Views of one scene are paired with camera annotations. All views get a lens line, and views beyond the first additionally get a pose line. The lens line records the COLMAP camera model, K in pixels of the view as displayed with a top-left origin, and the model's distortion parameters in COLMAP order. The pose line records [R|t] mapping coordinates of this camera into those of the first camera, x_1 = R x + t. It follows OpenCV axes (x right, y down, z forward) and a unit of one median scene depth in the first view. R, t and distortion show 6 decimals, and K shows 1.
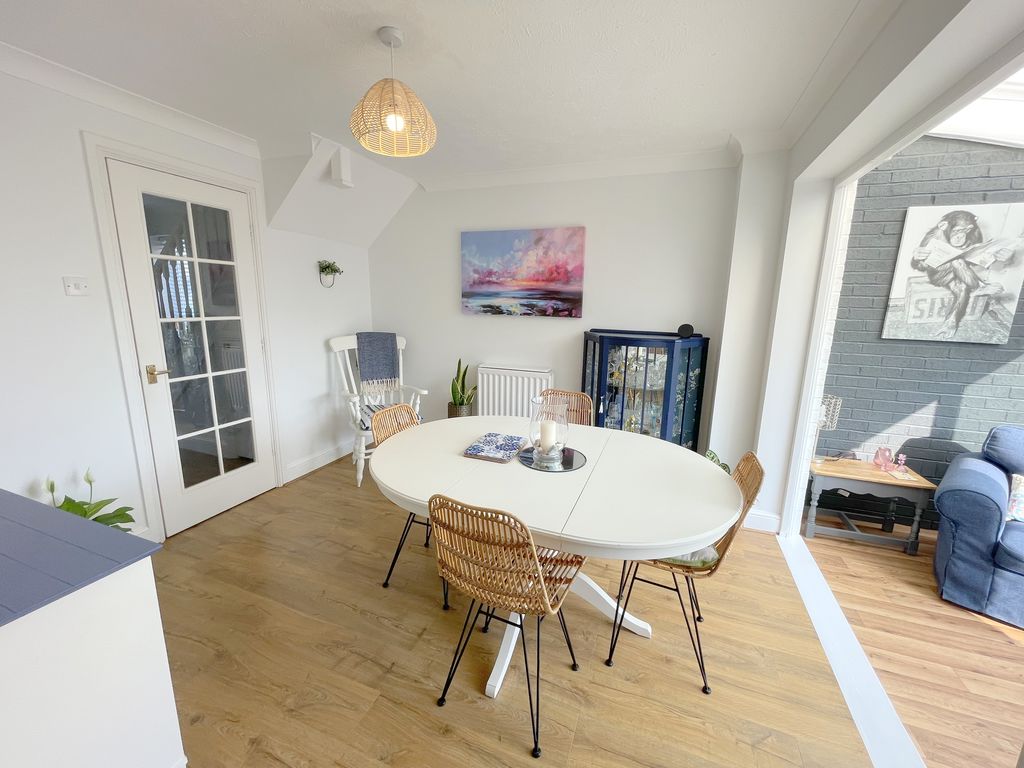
lens RADIAL K [[411.5, 0, 517.0], [0, 411.5, 382.3], [0, 0, 1]] dist [-0.002924, 0.000928]
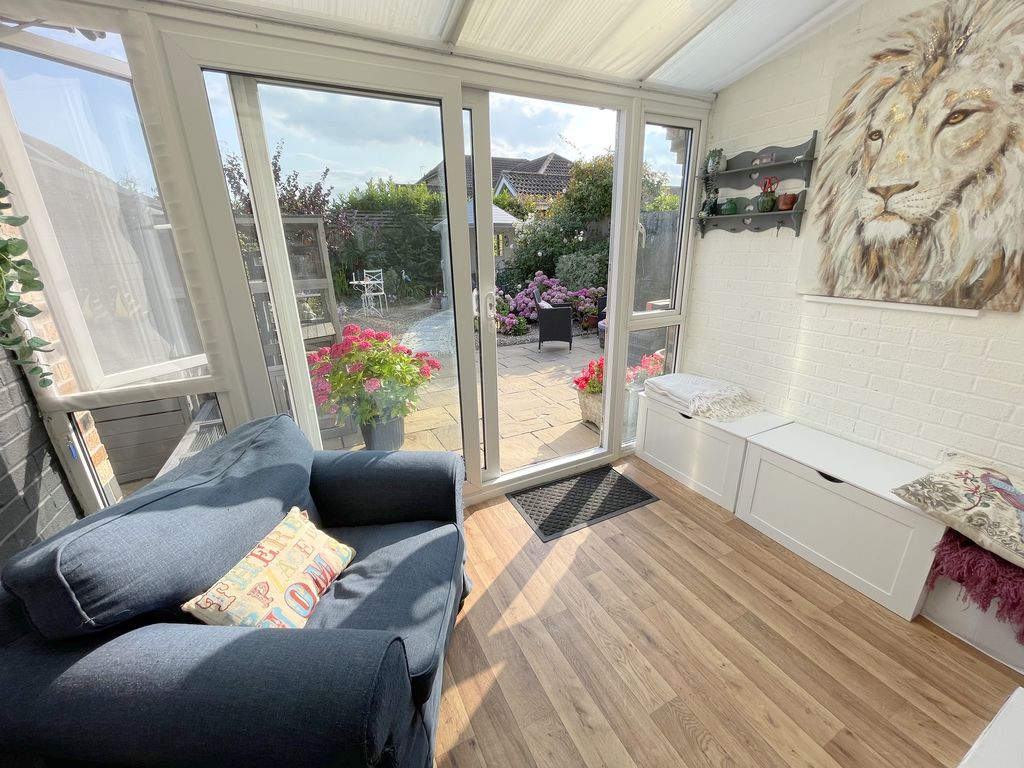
lens RADIAL K [[411.5, 0, 510.8], [0, 411.5, 381.1], [0, 0, 1]] dist [-0.002924, 0.000928]
pose [[-0.736125, -0.220214, 0.640020, 0.639144], [0.140235, 0.875452, 0.462512, -0.124182], [-0.662158, 0.430220, -0.613561, 0.824108]]
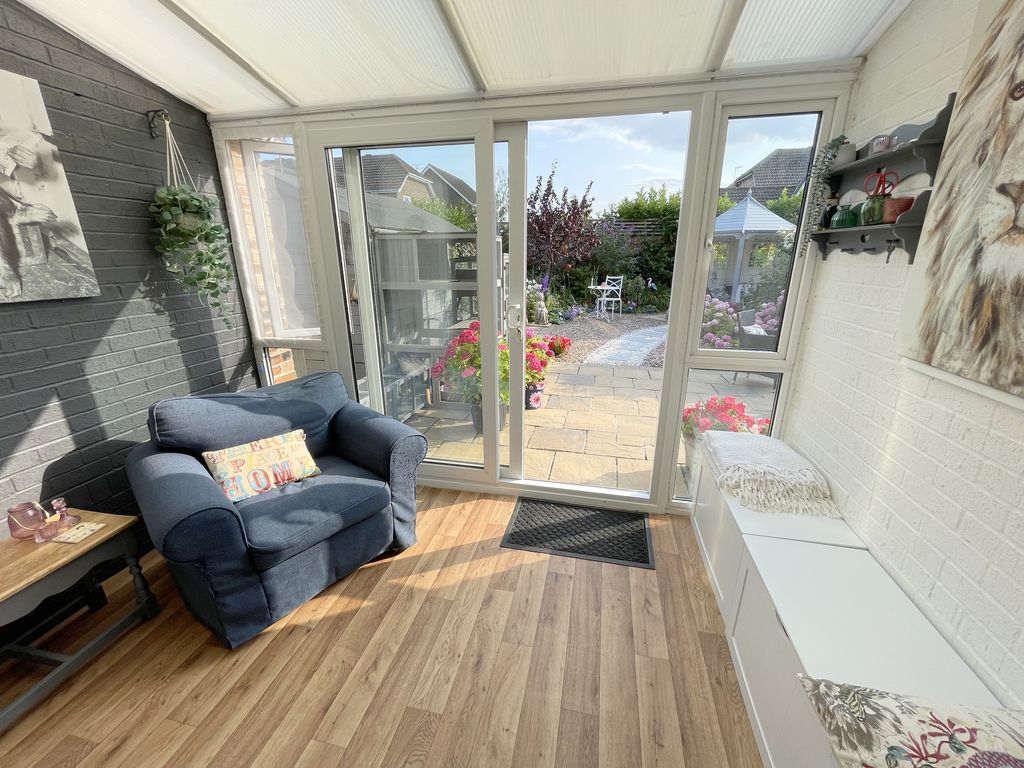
lens RADIAL K [[411.5, 0, 516.1], [0, 411.5, 380.8], [0, 0, 1]] dist [-0.002924, 0.000928]
pose [[-0.147972, -0.314041, 0.937807, 0.349744], [0.196956, 0.919895, 0.339120, -0.055255], [-0.969181, 0.234887, -0.074266, 0.373051]]
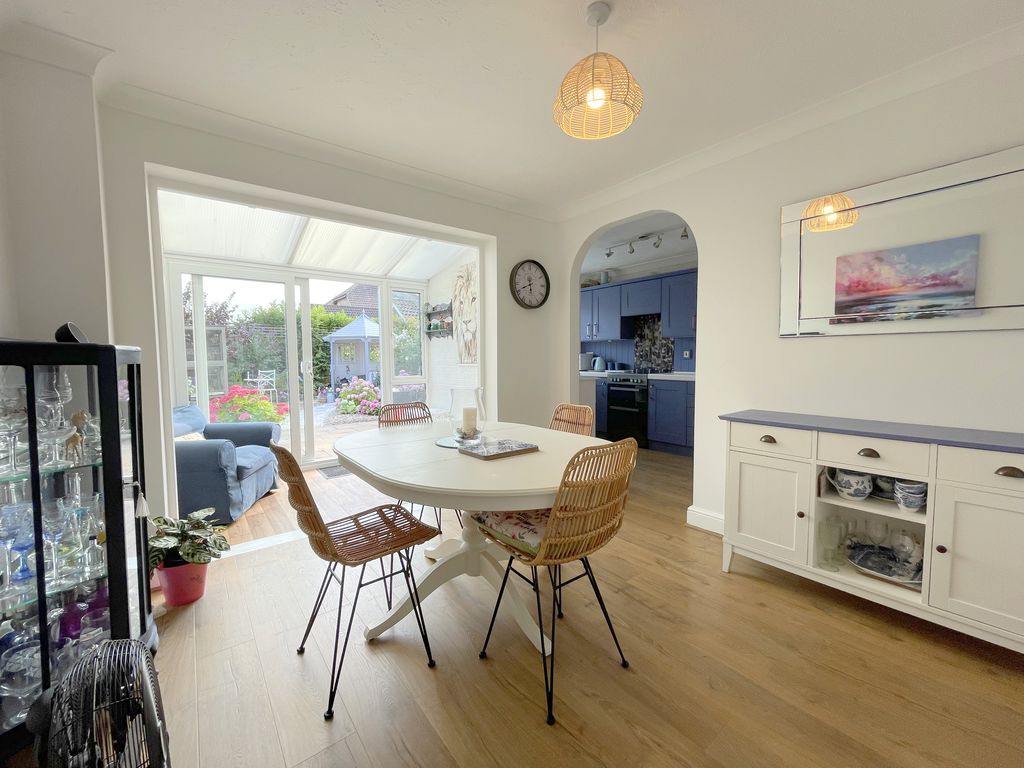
lens RADIAL K [[411.5, 0, 513.6], [0, 411.5, 384.0], [0, 0, 1]] dist [-0.002924, 0.000928]
pose [[-0.858306, -0.046496, 0.511027, -0.417293], [0.092342, 0.965633, 0.242952, -0.154947], [-0.504761, 0.255717, -0.824515, 1.300254]]
